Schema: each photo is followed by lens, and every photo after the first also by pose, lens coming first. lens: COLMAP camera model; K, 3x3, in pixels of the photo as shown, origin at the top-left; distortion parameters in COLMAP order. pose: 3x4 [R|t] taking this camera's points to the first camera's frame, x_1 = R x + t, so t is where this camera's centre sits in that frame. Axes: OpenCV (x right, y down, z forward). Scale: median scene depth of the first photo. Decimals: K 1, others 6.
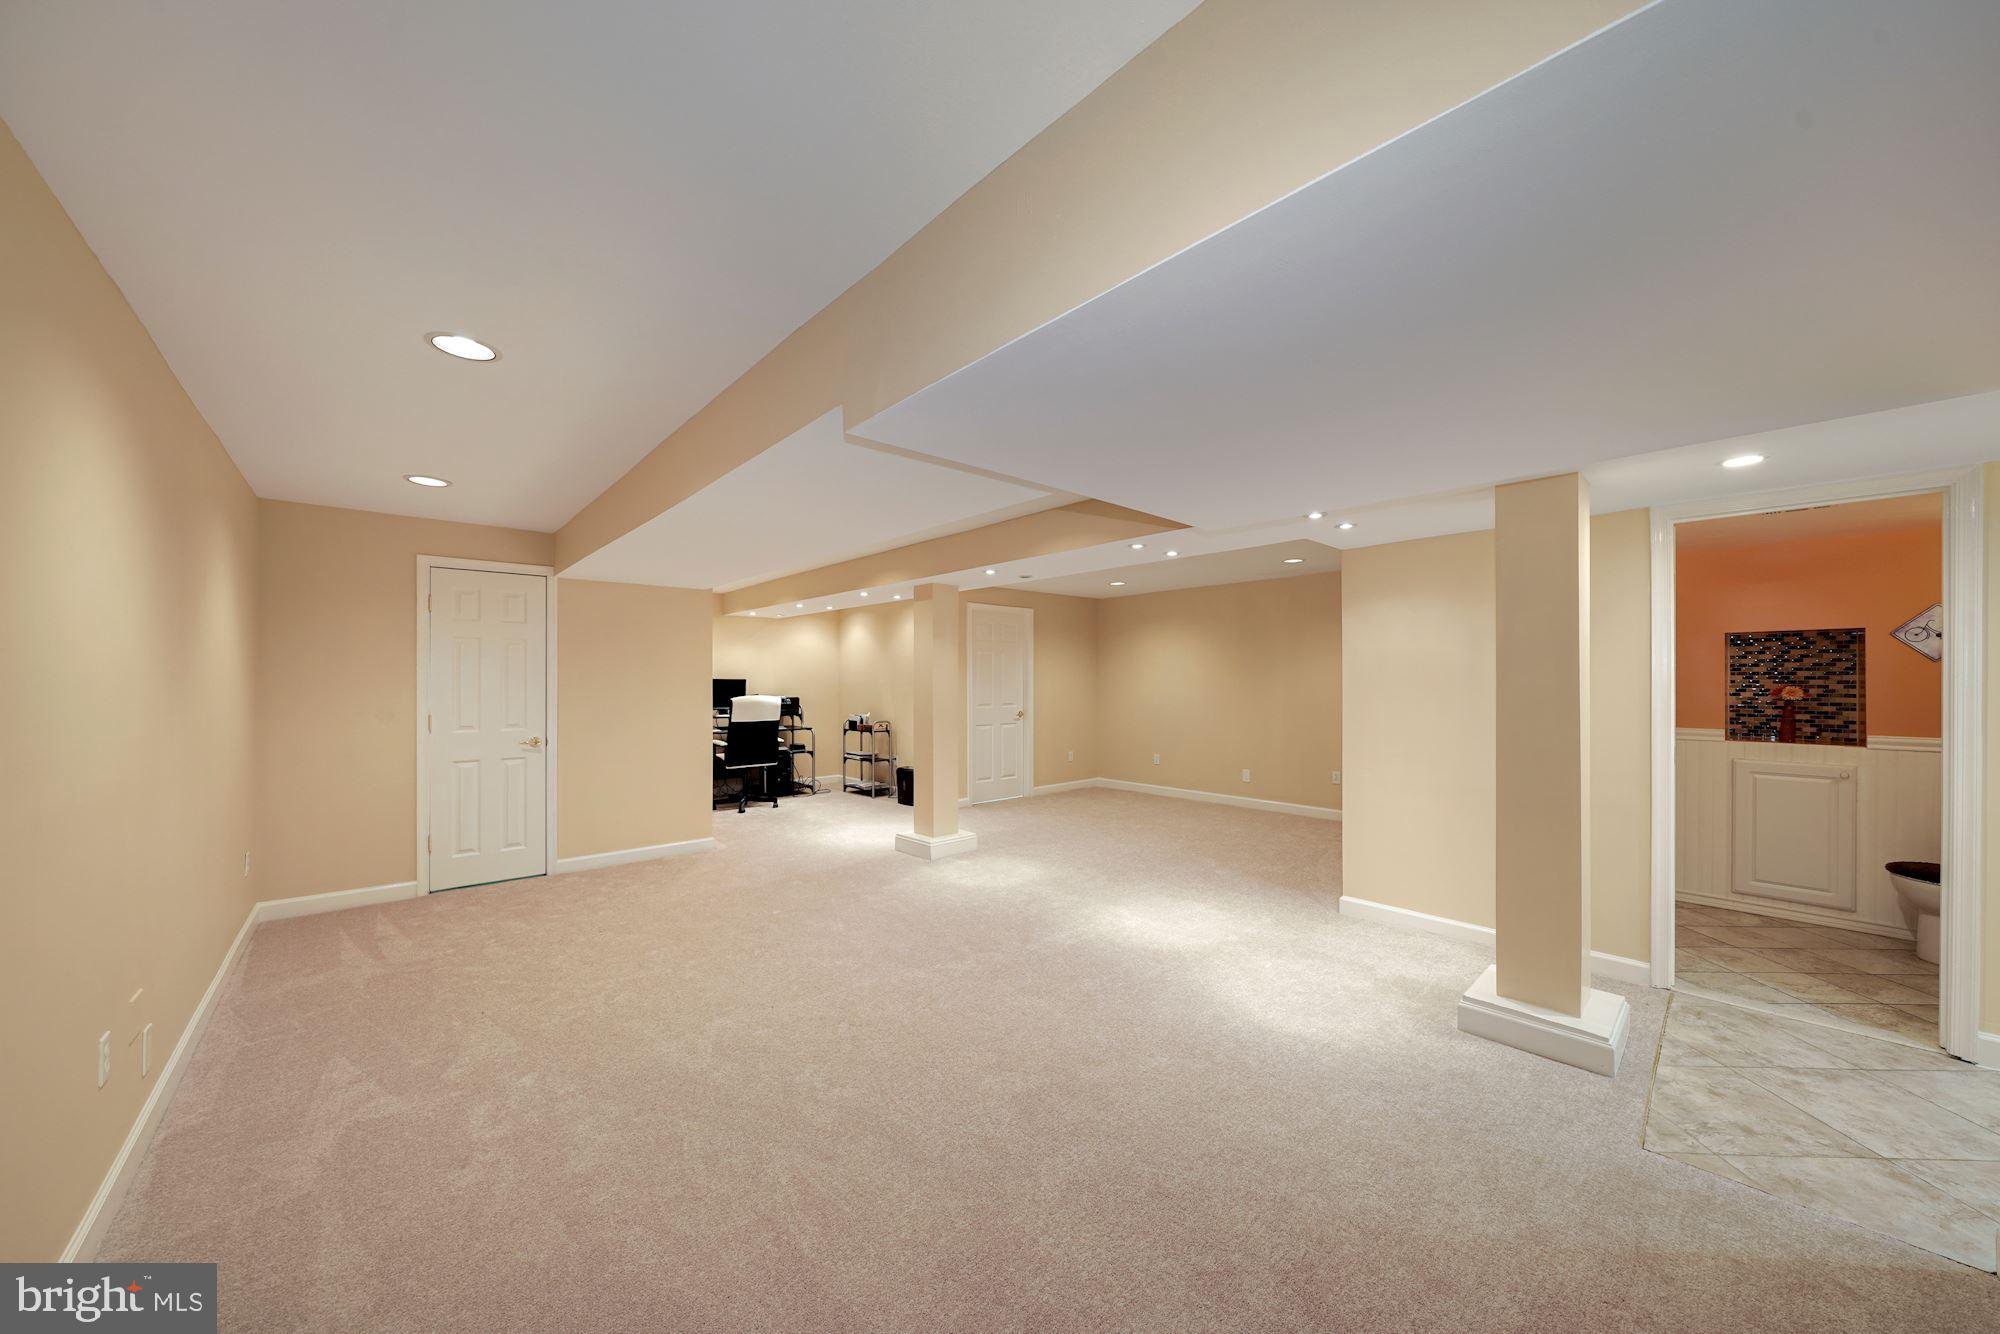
lens RADIAL K [[696.8, 0, 1015.2], [0, 696.8, 679.8], [0, 0, 1]] dist [-0.006024, -0.000106]
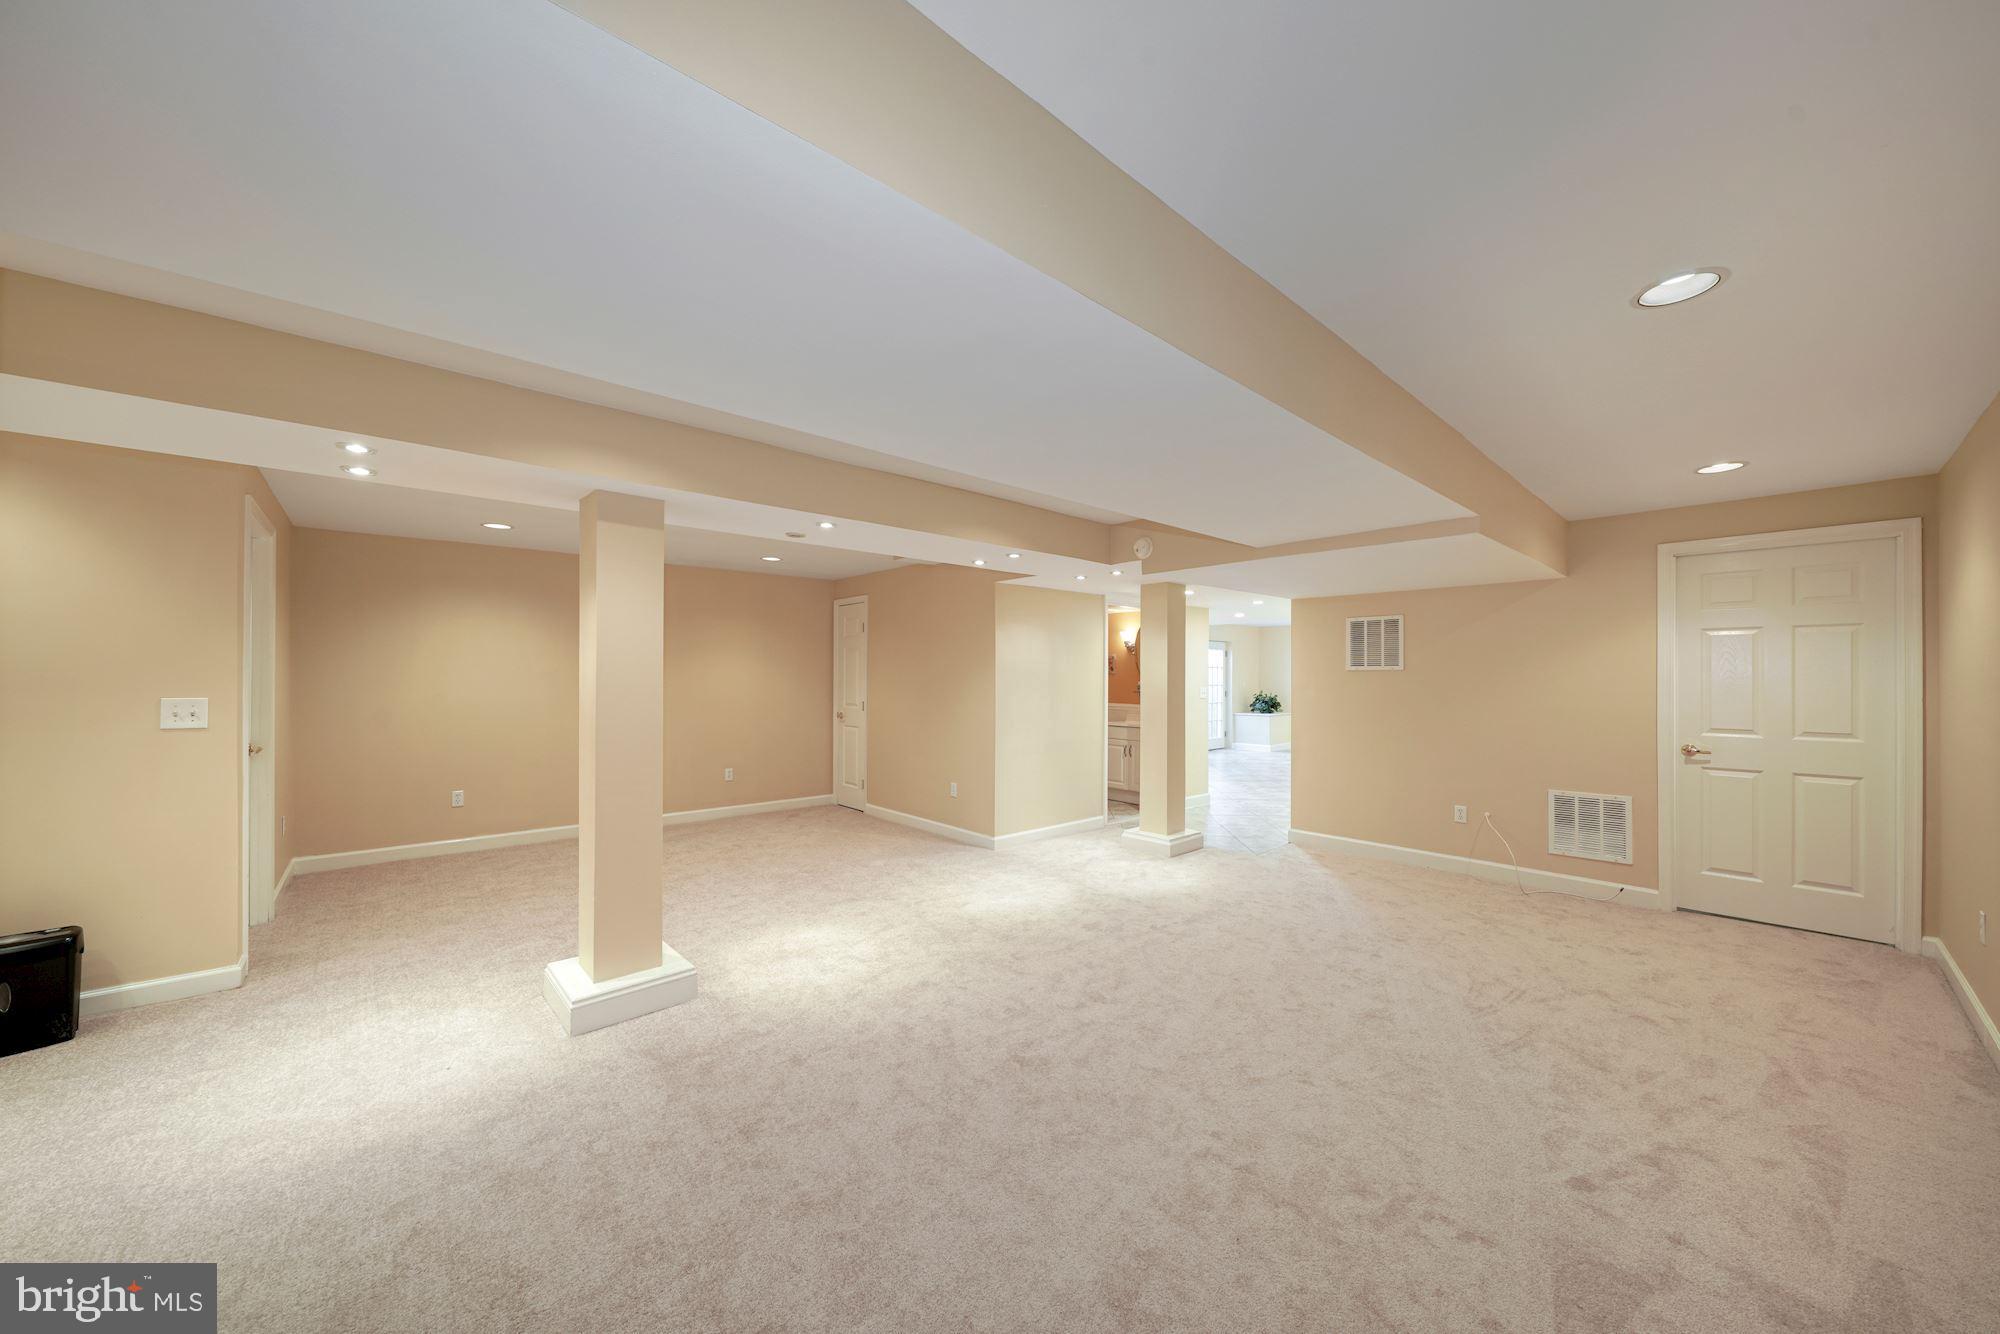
lens RADIAL K [[696.8, 0, 1015.2], [0, 696.8, 679.8], [0, 0, 1]] dist [-0.006024, -0.000106]
pose [[-0.002193, 0.000693, 0.999997, -1.204952], [-0.001767, 0.999998, -0.000697, 0.004601], [-0.999996, -0.001769, -0.002192, 1.308032]]
